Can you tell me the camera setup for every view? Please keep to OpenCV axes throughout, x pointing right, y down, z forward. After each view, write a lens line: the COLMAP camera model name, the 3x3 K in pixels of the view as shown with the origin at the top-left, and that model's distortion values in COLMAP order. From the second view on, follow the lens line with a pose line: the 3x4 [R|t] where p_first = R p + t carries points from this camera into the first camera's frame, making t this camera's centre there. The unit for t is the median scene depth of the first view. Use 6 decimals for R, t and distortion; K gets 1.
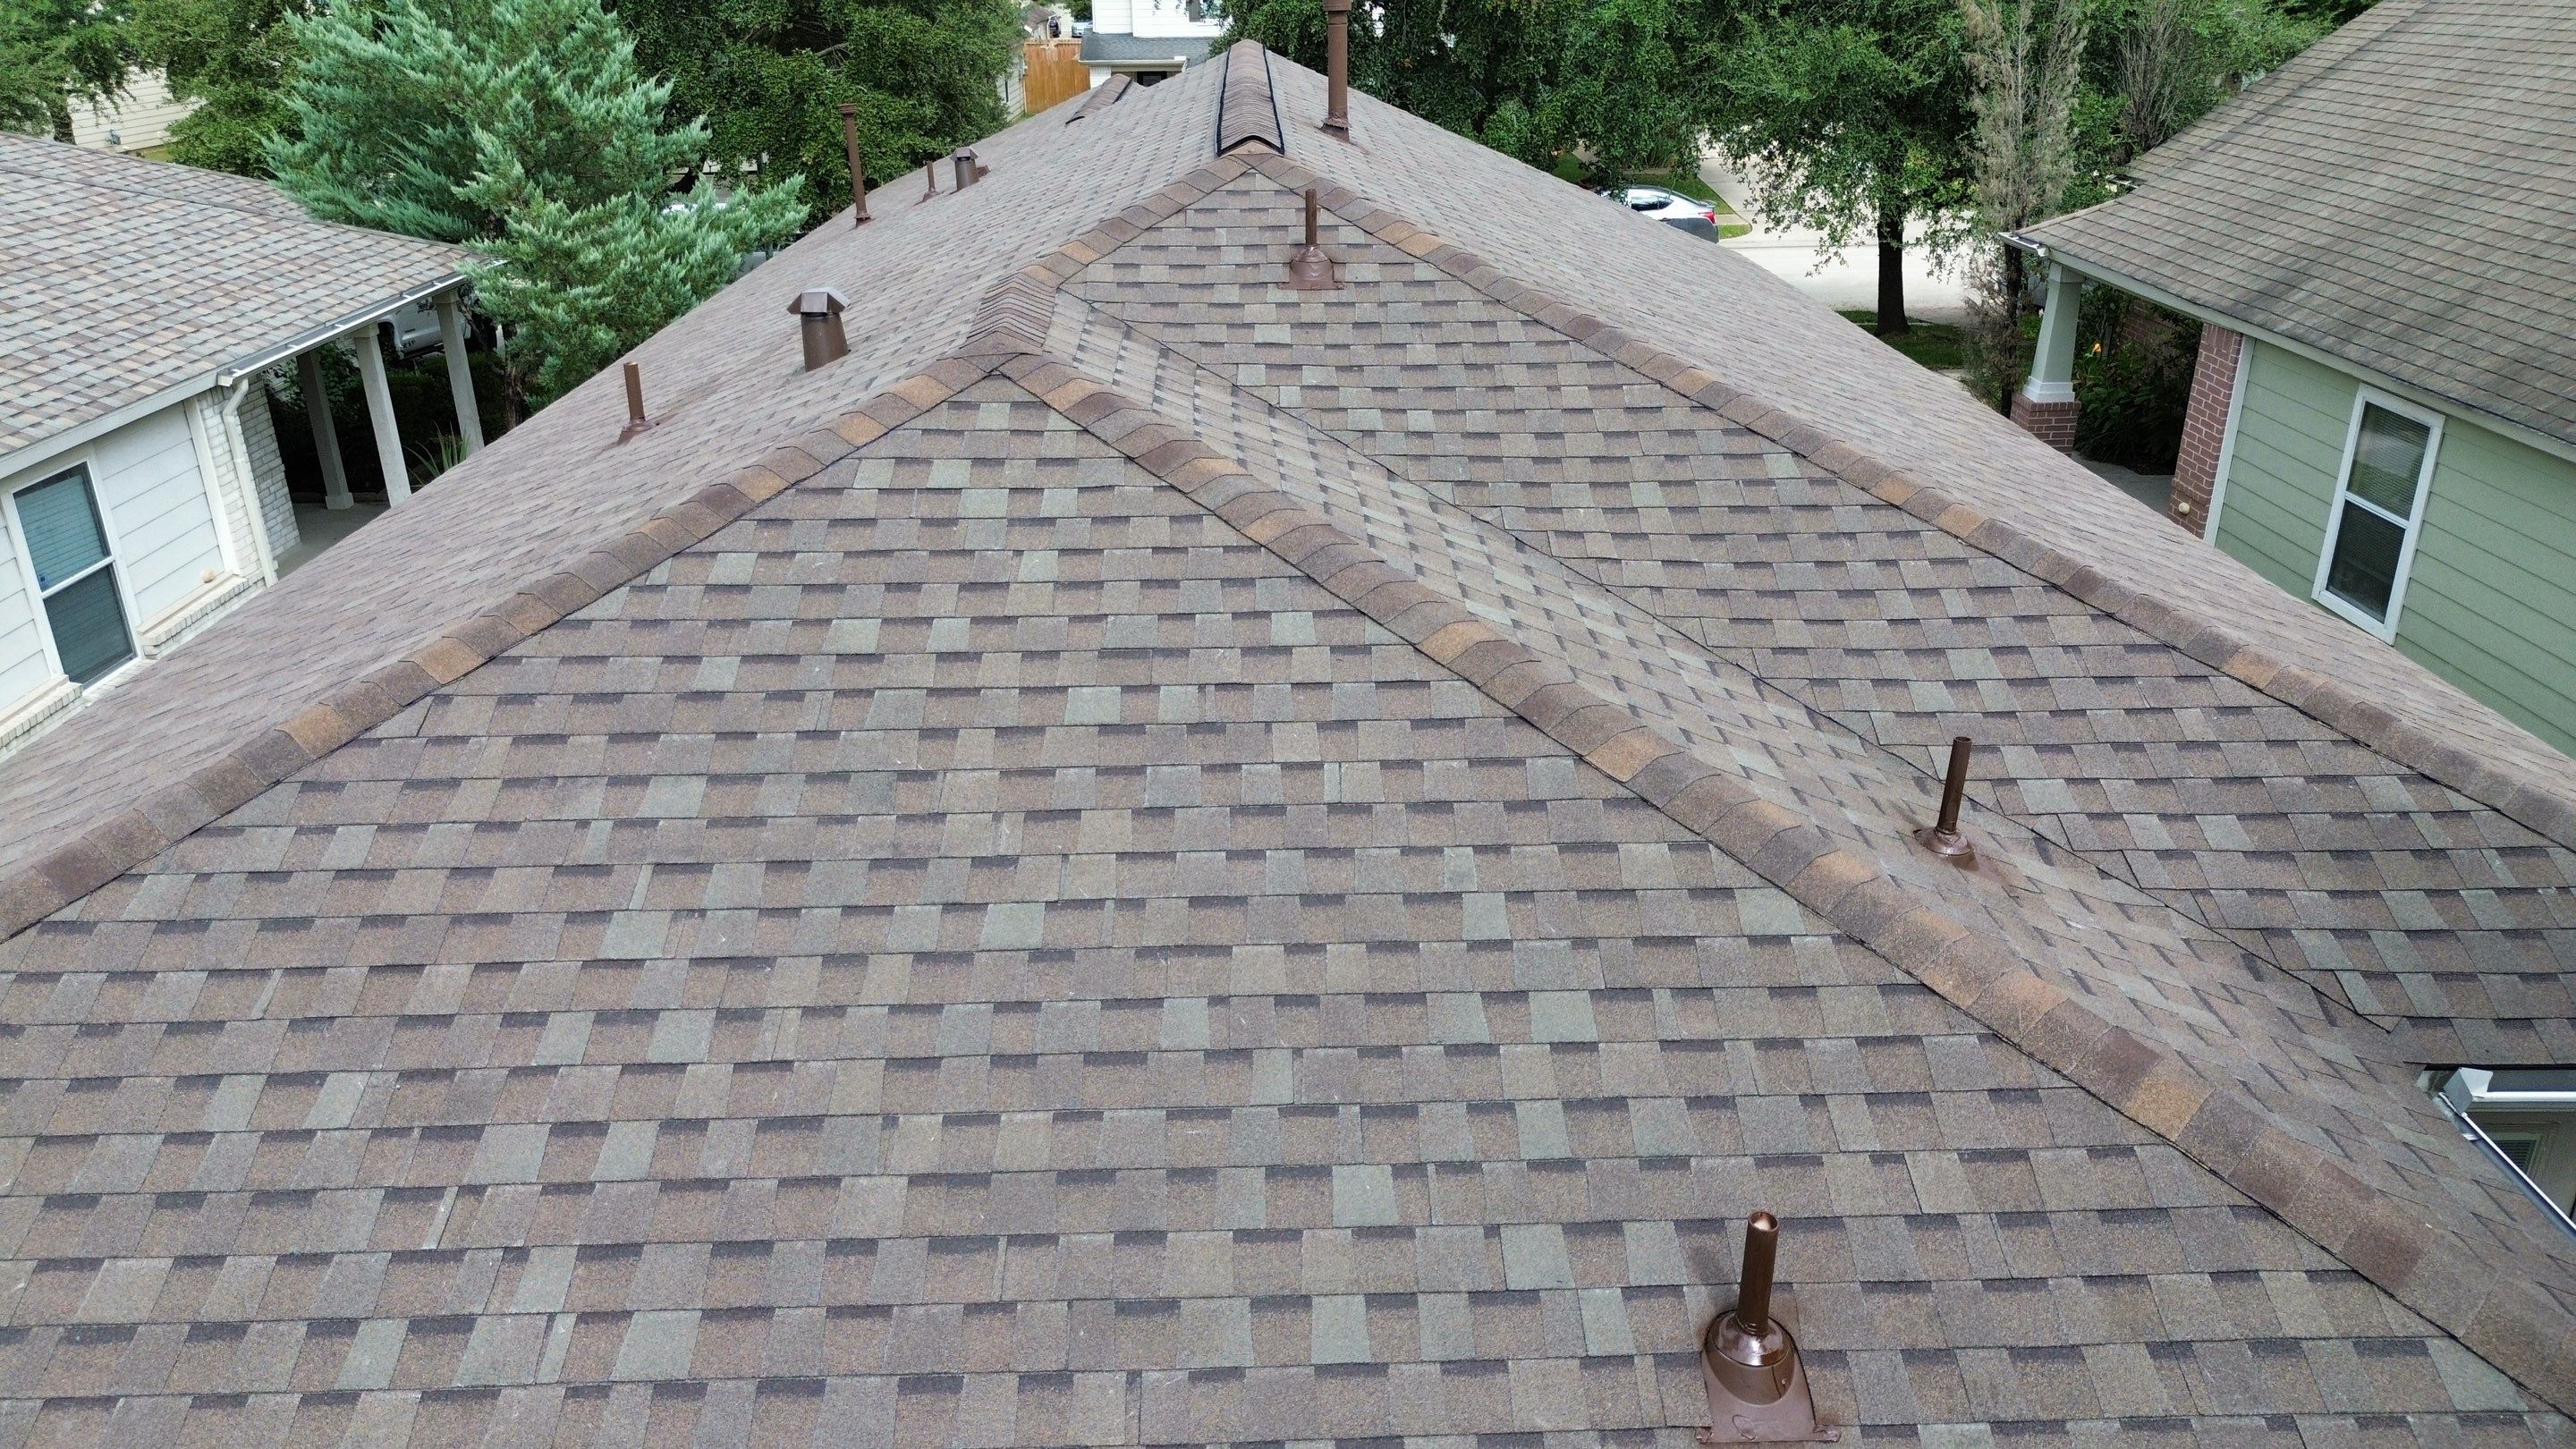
lens RADIAL K [[1815.3, 0, 1297.1], [0, 1815.3, 743.4], [0, 0, 1]] dist [0.074061, -0.074133]
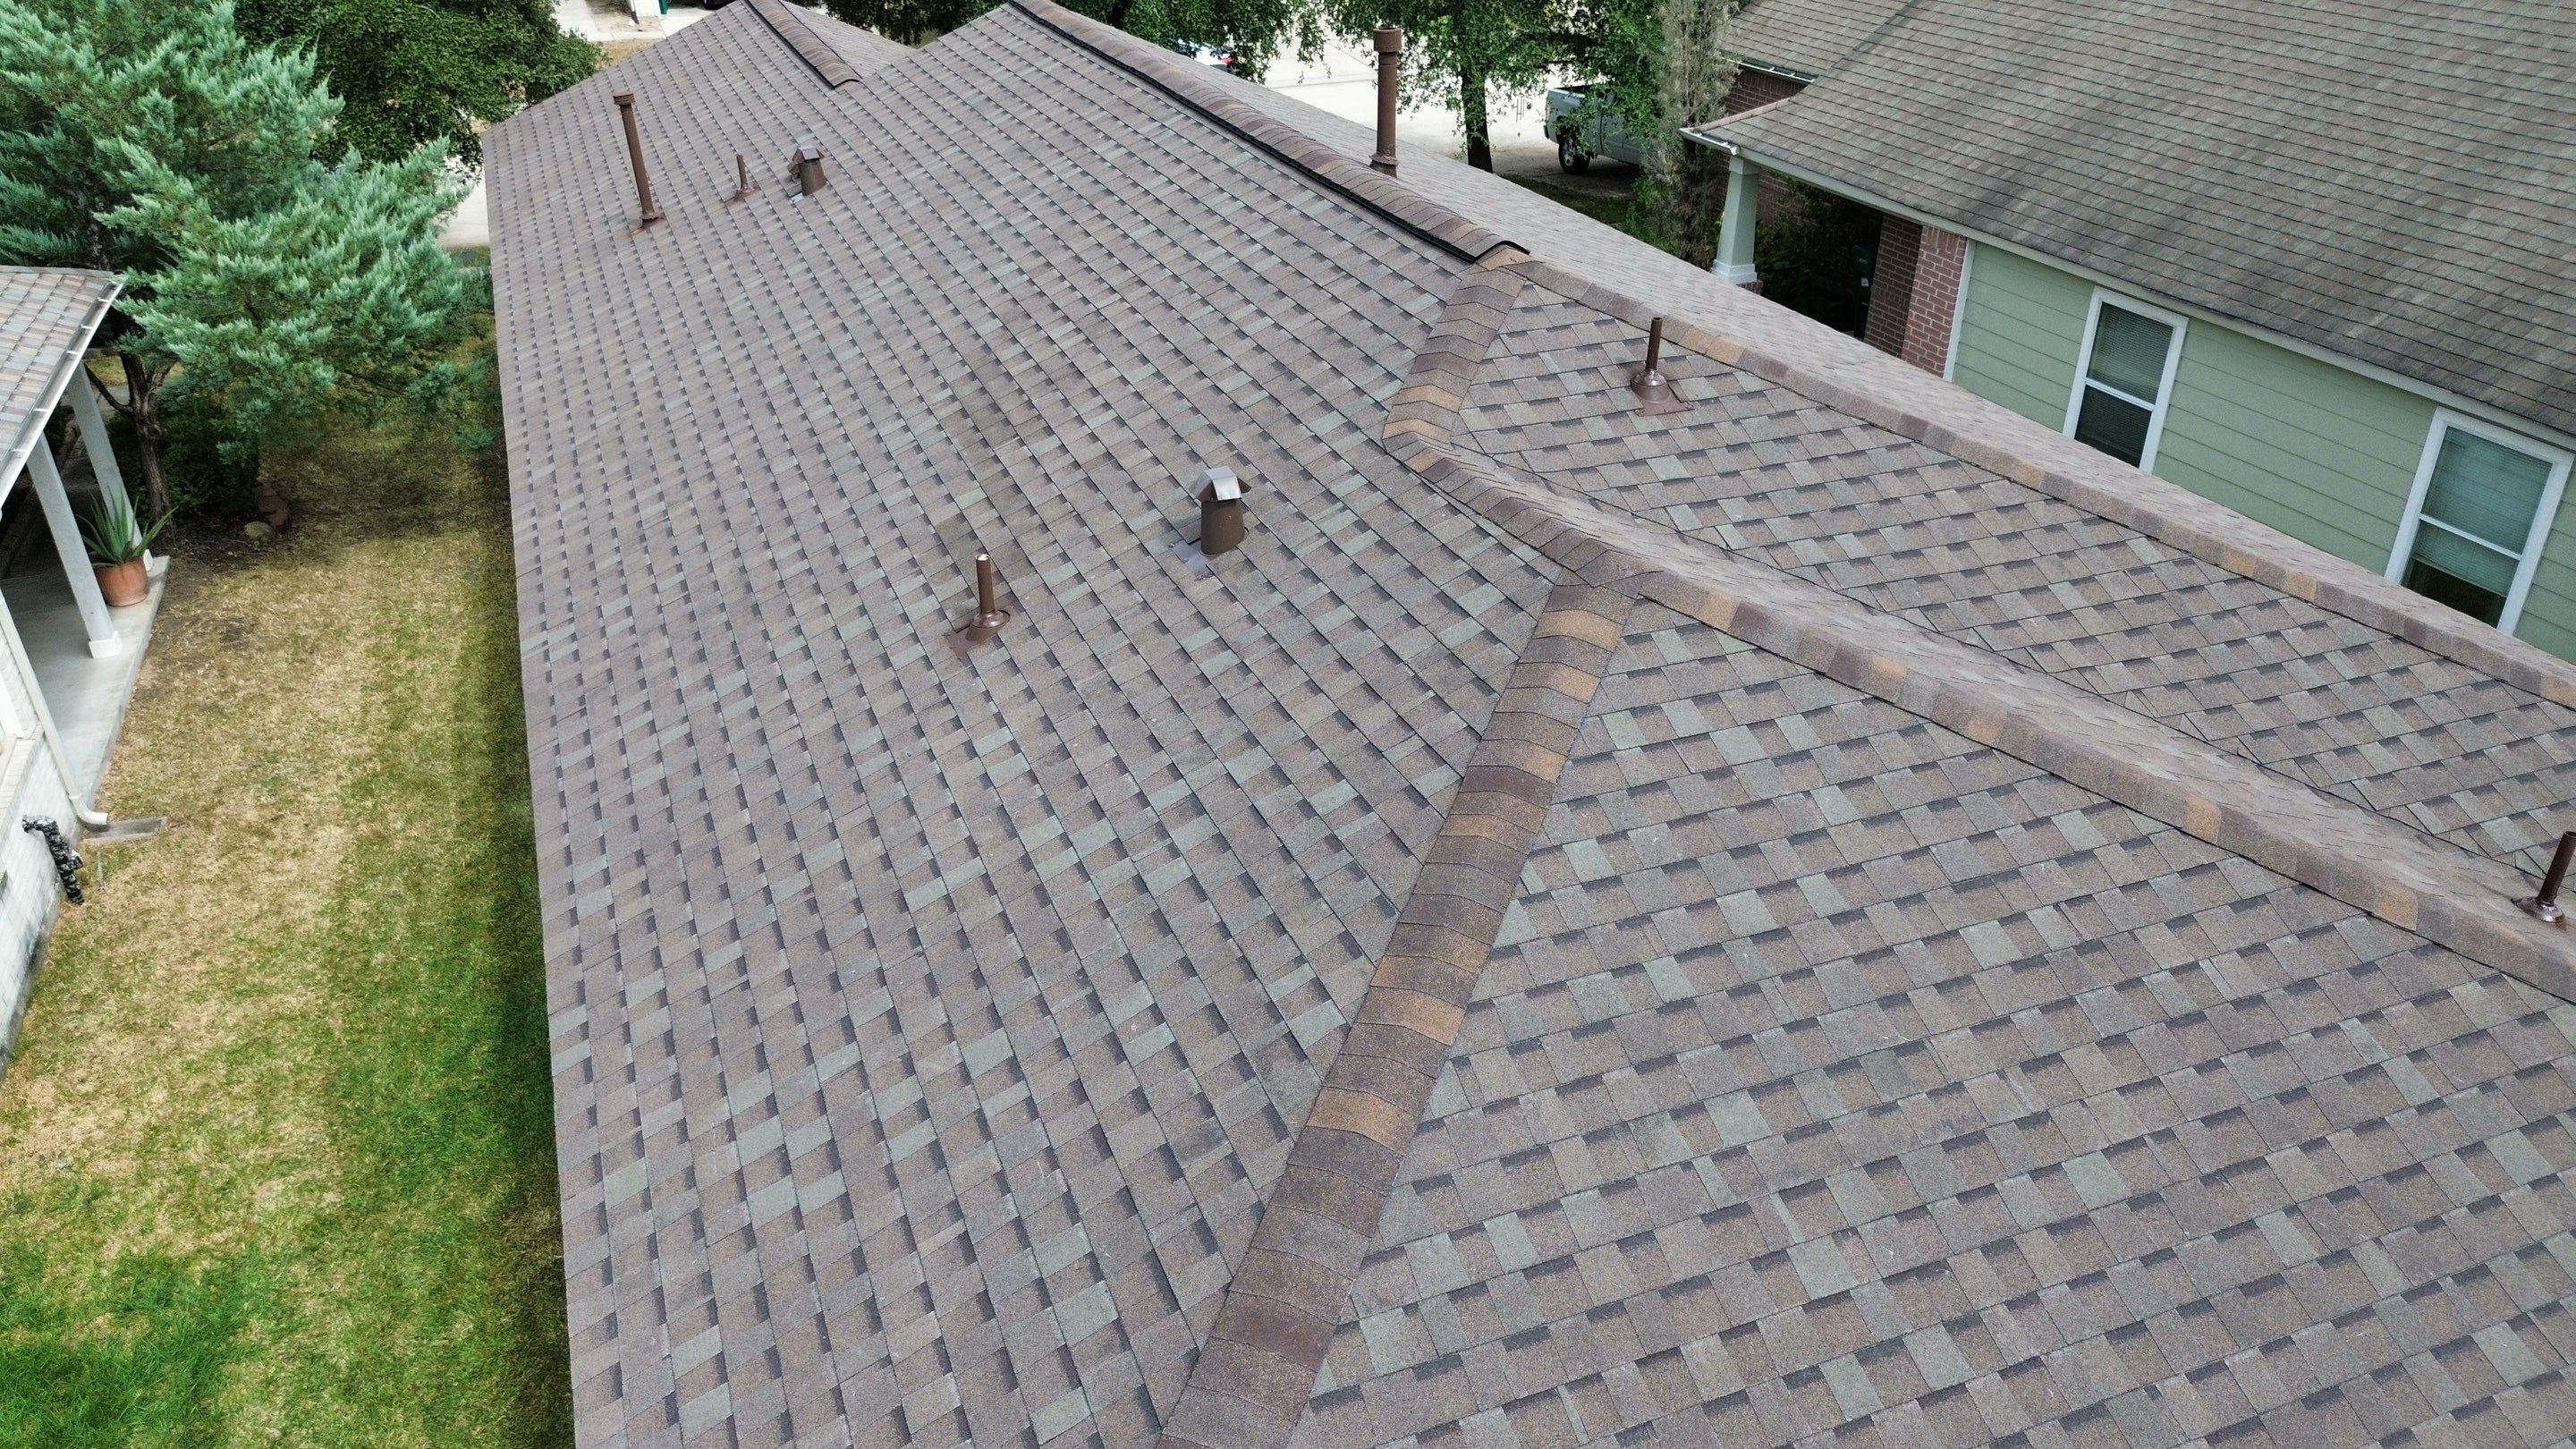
lens RADIAL K [[1815.3, 0, 1288.0], [0, 1815.3, 743.3], [0, 0, 1]] dist [0.074061, -0.074133]
pose [[0.939424, -0.167329, 0.299138, -0.795426], [0.134845, 0.982788, 0.126270, -0.326582], [-0.315118, -0.078284, 0.945818, 0.077875]]
